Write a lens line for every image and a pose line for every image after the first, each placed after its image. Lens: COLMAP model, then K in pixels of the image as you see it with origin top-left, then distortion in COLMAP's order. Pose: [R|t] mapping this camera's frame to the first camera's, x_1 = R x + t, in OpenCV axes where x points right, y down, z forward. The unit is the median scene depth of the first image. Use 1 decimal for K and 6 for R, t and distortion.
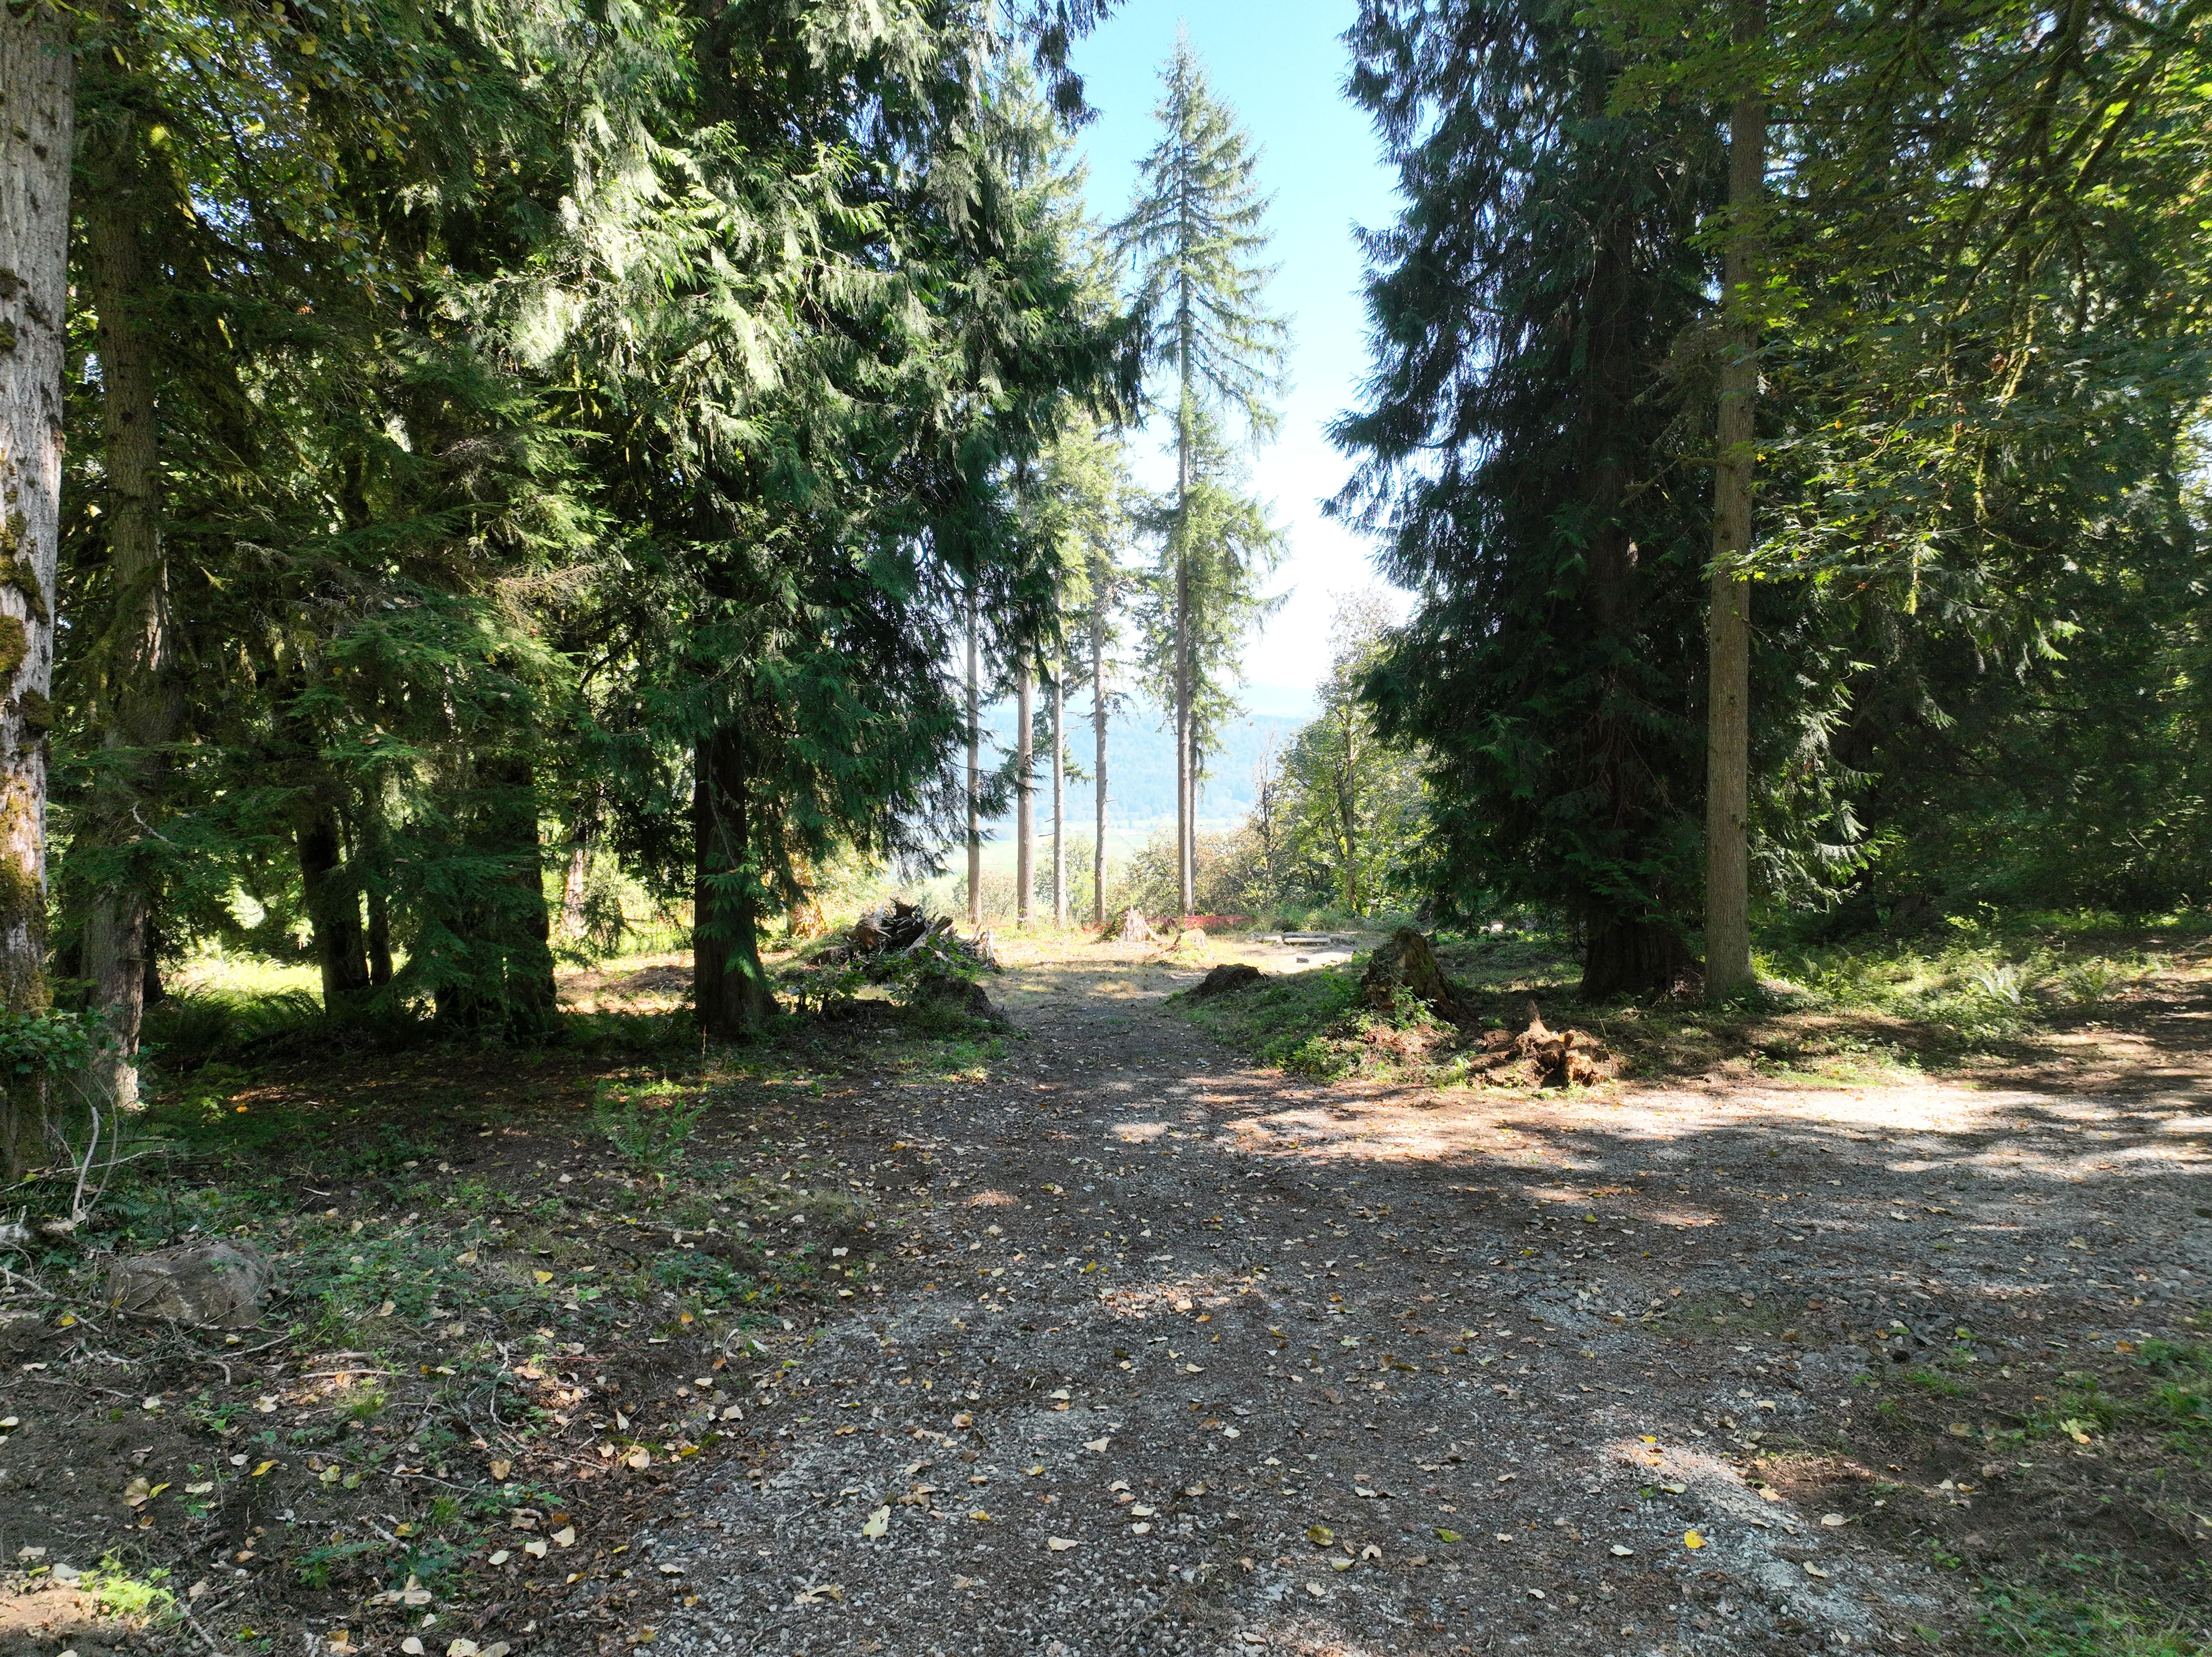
lens RADIAL K [[1552.6, 0, 1106.0], [0, 1552.6, 828.5], [0, 0, 1]] dist [-0.003616, 0.010659]
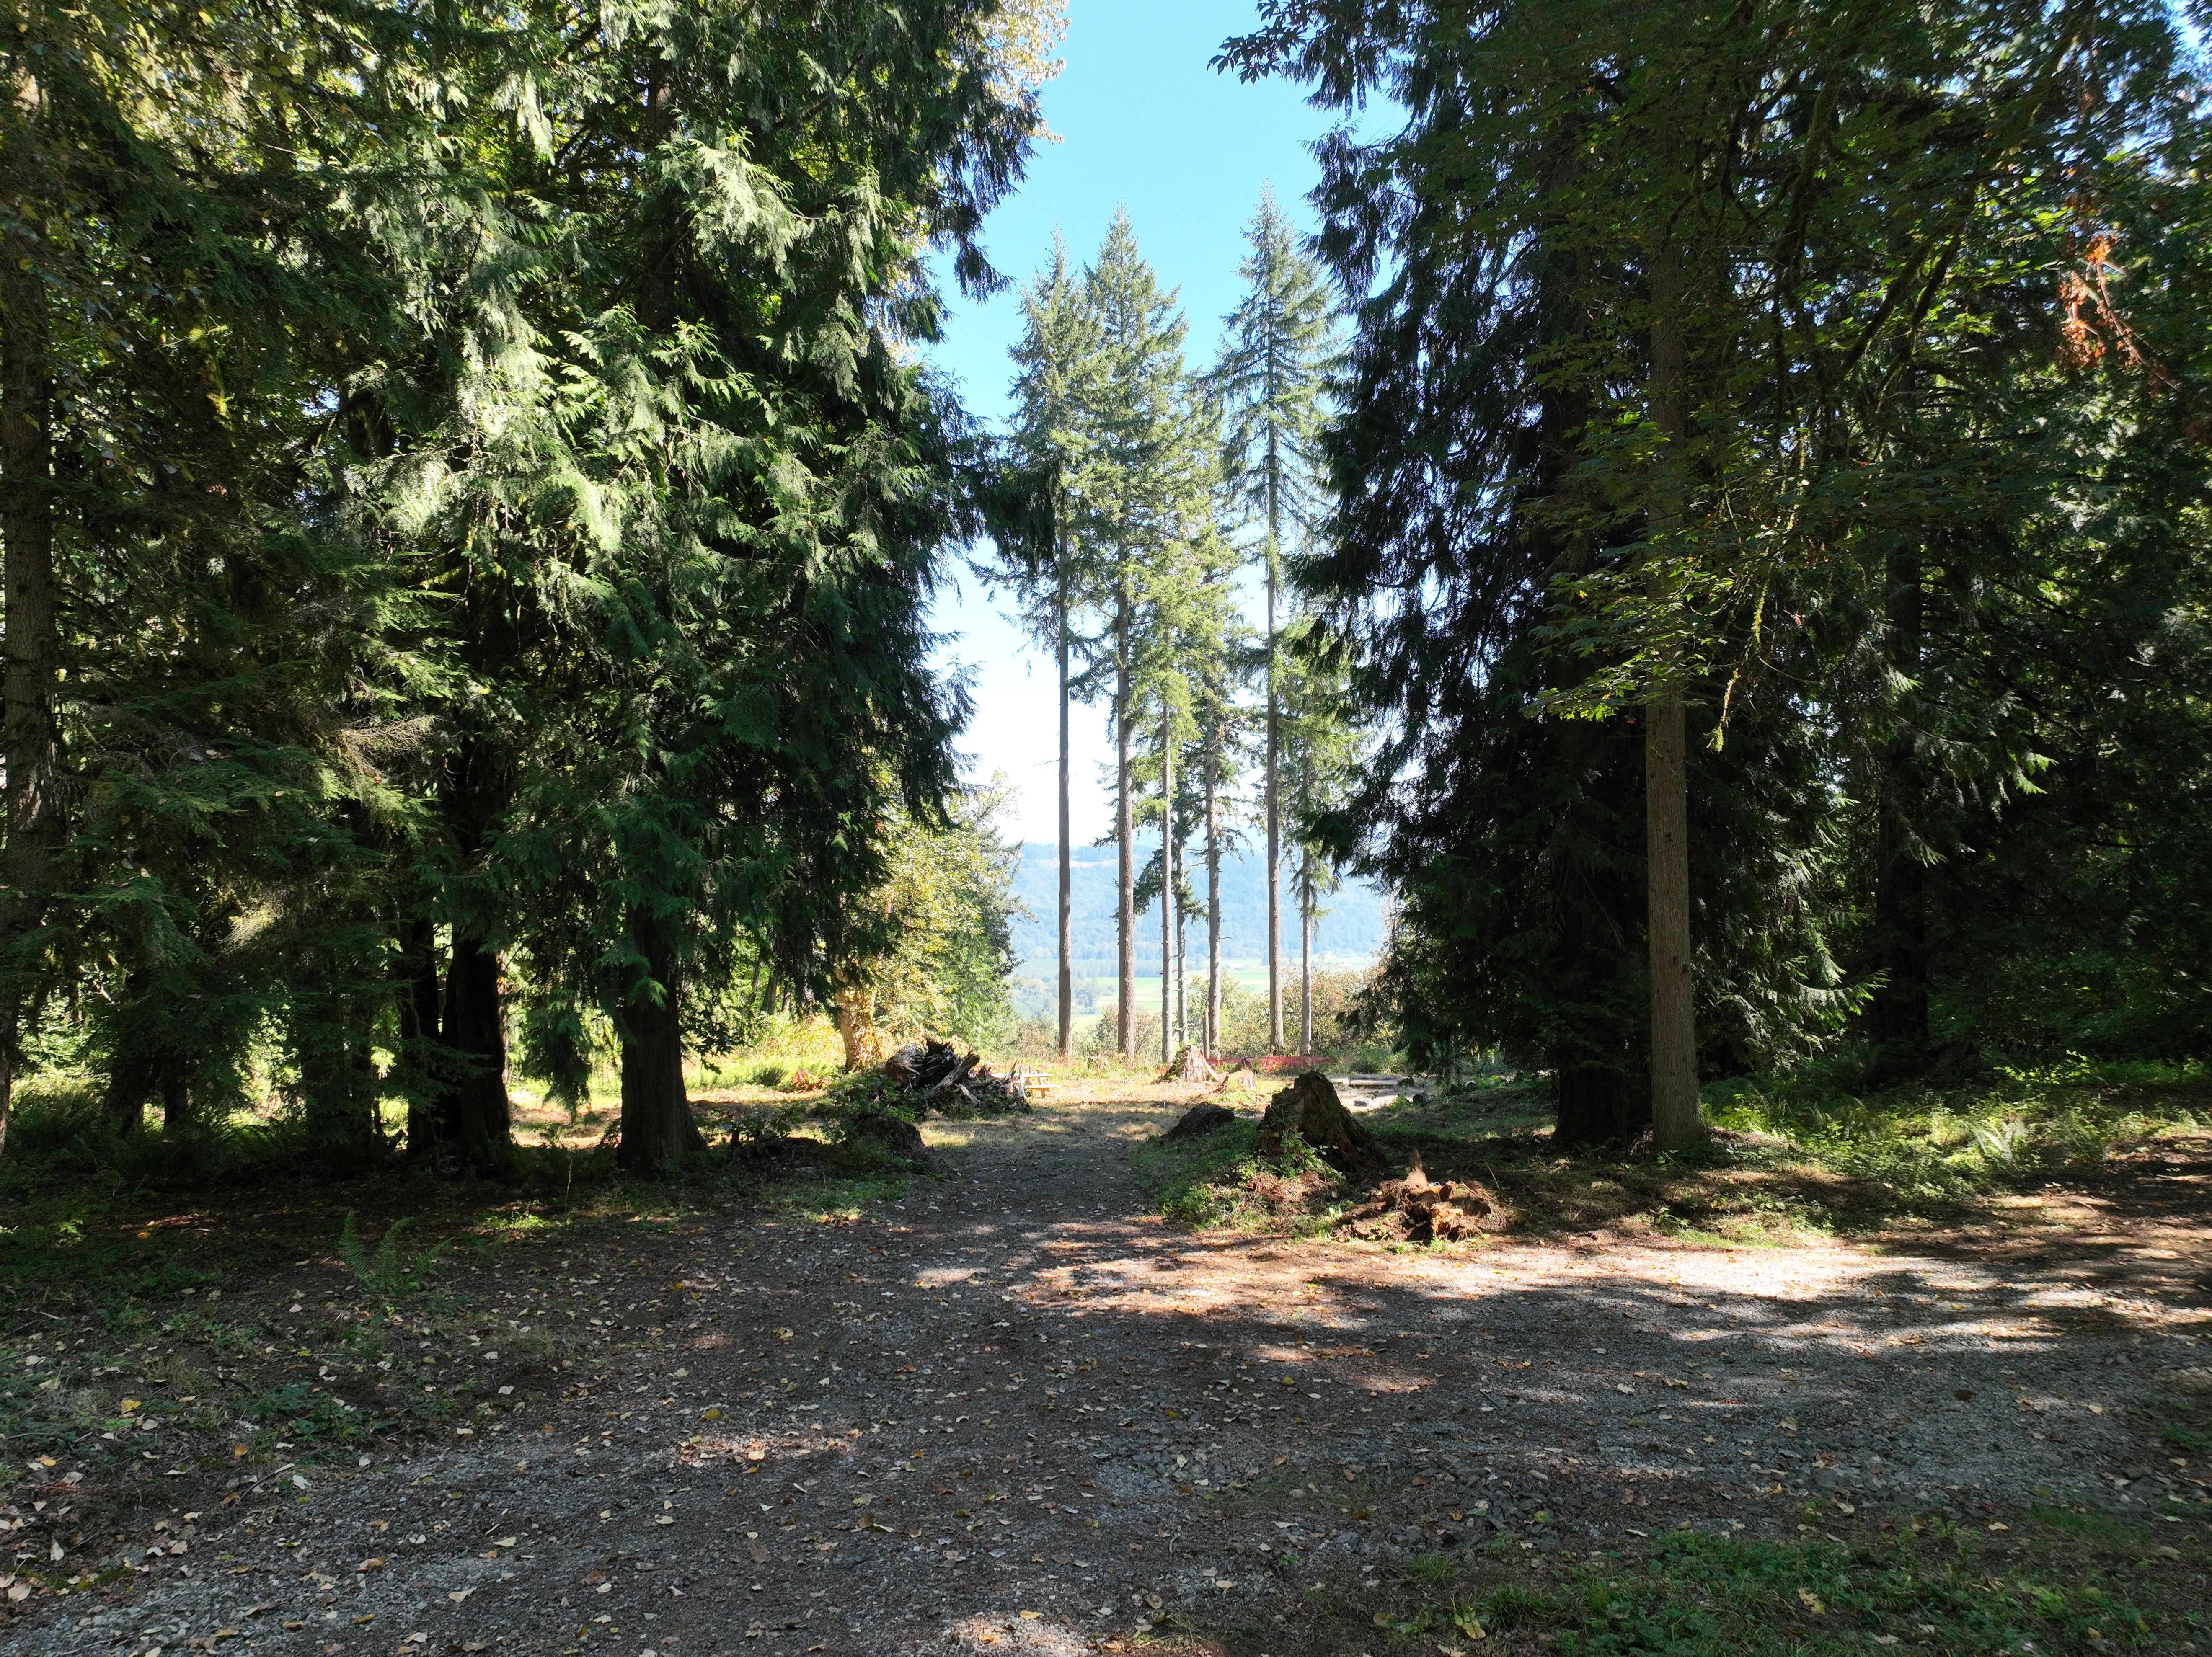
lens RADIAL K [[1552.6, 0, 1106.0], [0, 1552.6, 828.5], [0, 0, 1]] dist [-0.003616, 0.010659]
pose [[0.994671, -0.004660, -0.102999, 0.130731], [-0.004420, 0.996133, -0.087750, -0.001734], [0.103010, 0.087738, 0.990803, 0.003301]]
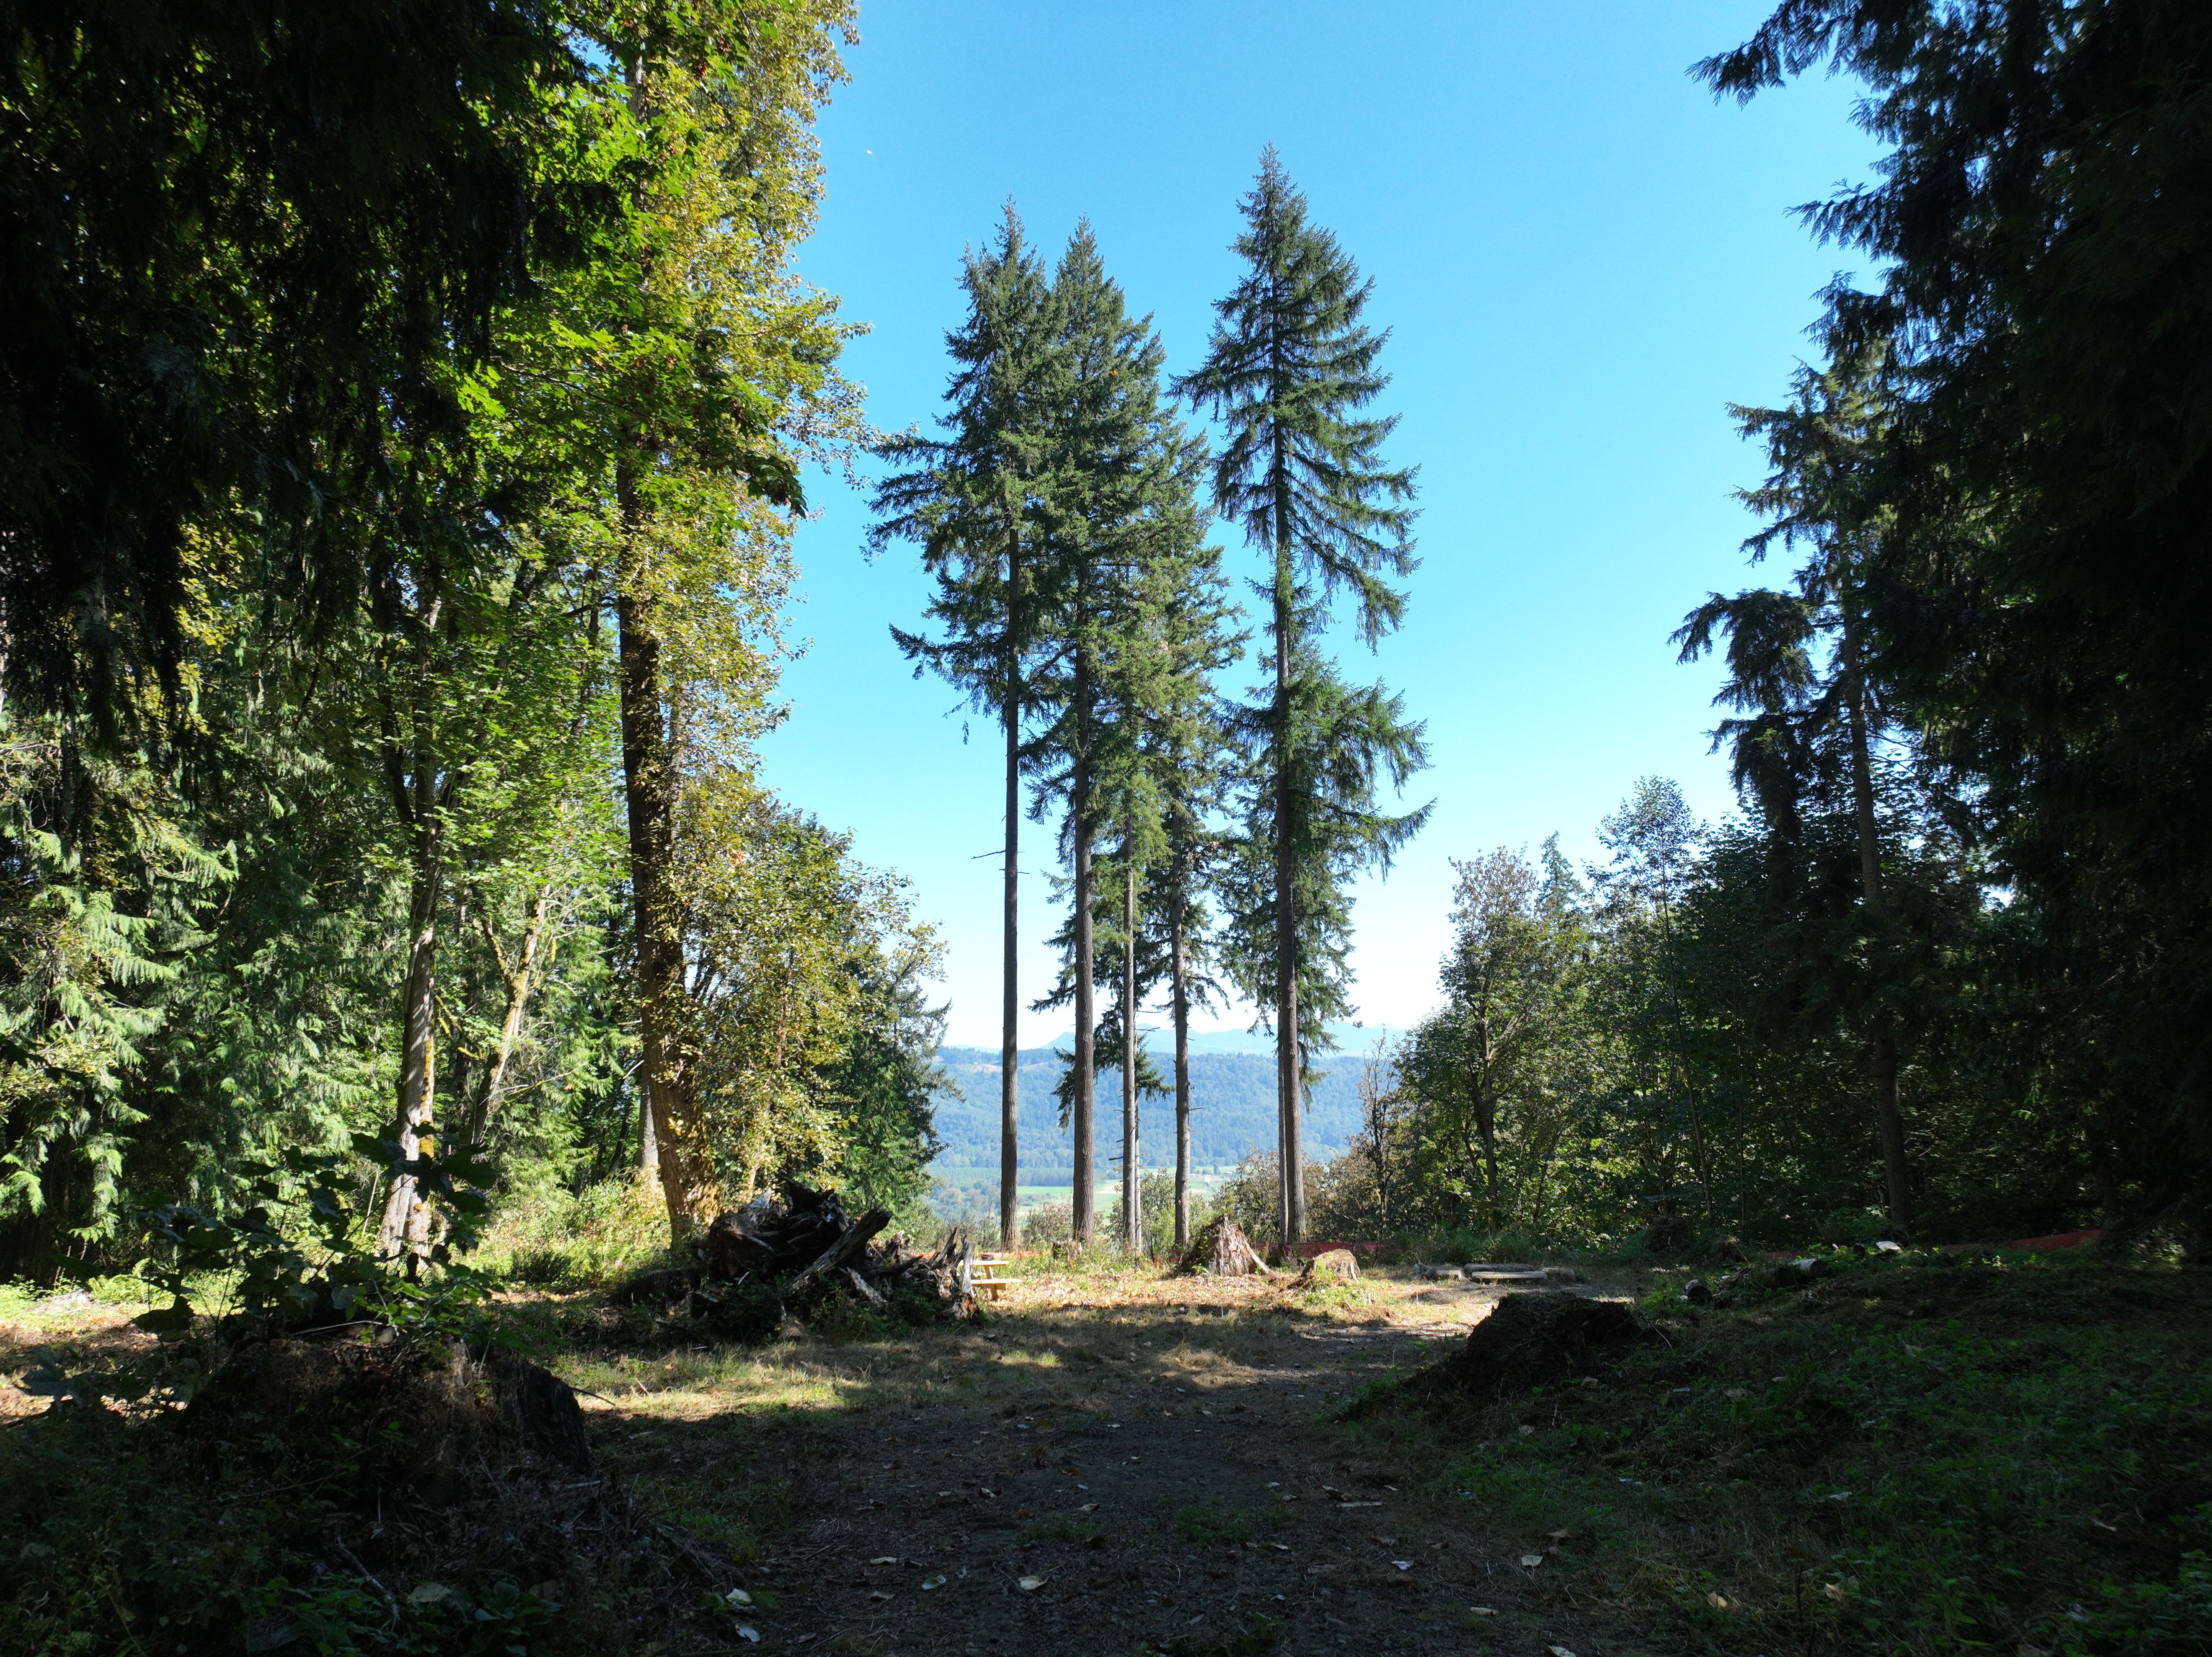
lens RADIAL K [[1557.0, 0, 1106.0], [0, 1557.0, 828.5], [0, 0, 1]] dist [-0.000385, 0.001624]
pose [[0.998580, -0.008160, -0.052637, 0.005019], [-0.003482, 0.976081, -0.217377, 0.067874], [0.053152, 0.217252, 0.974667, 0.701702]]
